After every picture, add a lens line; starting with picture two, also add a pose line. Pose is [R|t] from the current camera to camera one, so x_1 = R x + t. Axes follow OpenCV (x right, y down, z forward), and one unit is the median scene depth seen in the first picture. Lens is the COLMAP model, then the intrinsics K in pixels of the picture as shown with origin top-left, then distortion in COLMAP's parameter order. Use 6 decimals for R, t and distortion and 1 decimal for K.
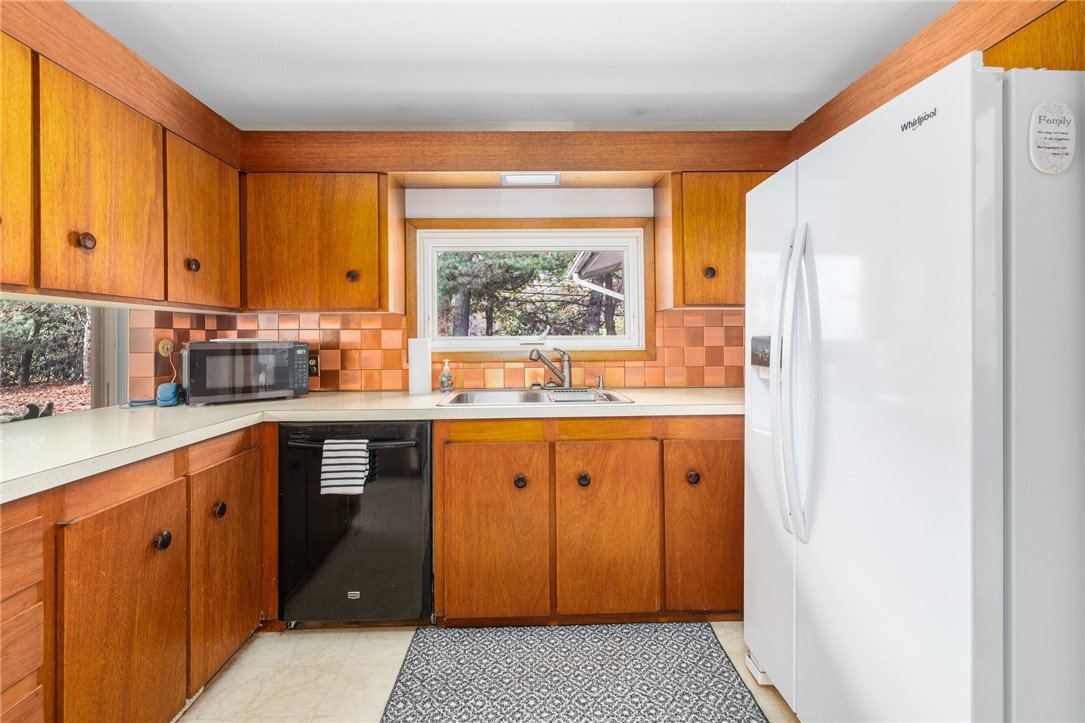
lens RADIAL K [[466.0, 0, 542.9], [0, 466.0, 331.5], [0, 0, 1]] dist [-0.001681, -0.000251]
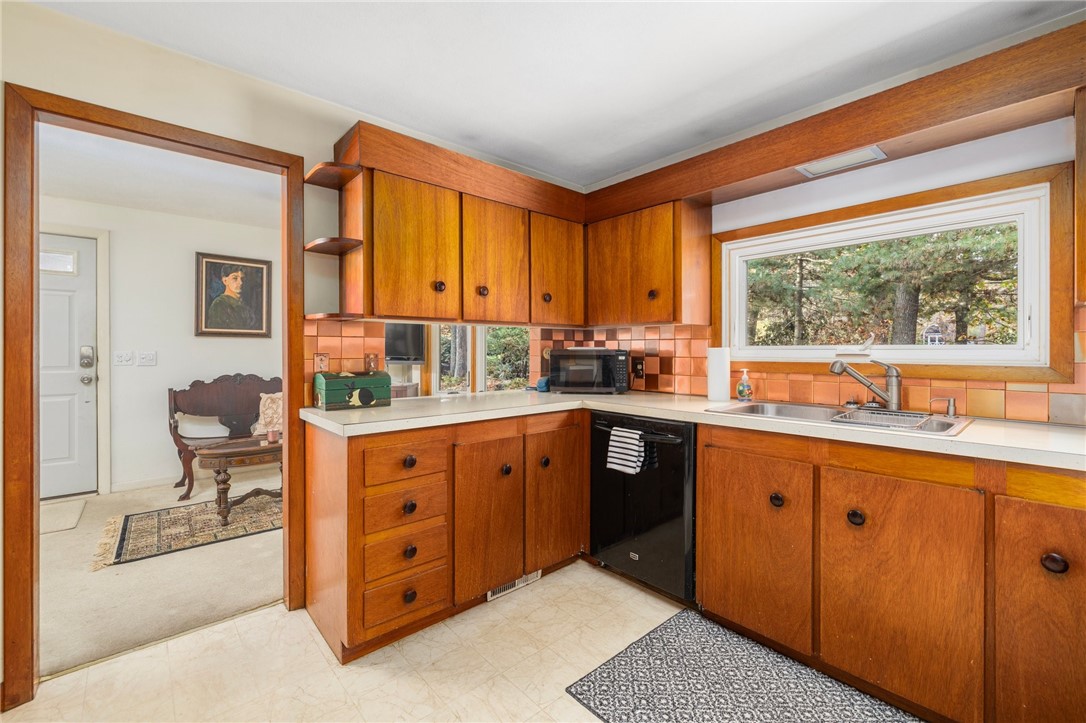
lens RADIAL K [[467.1, 0, 538.6], [0, 467.1, 346.6], [0, 0, 1]] dist [0.001115, 0.000174]
pose [[0.637317, 0.003869, -0.770592, 0.368104], [0.007211, 0.999914, 0.010984, -0.002528], [0.770568, -0.012557, 0.637234, 0.026033]]
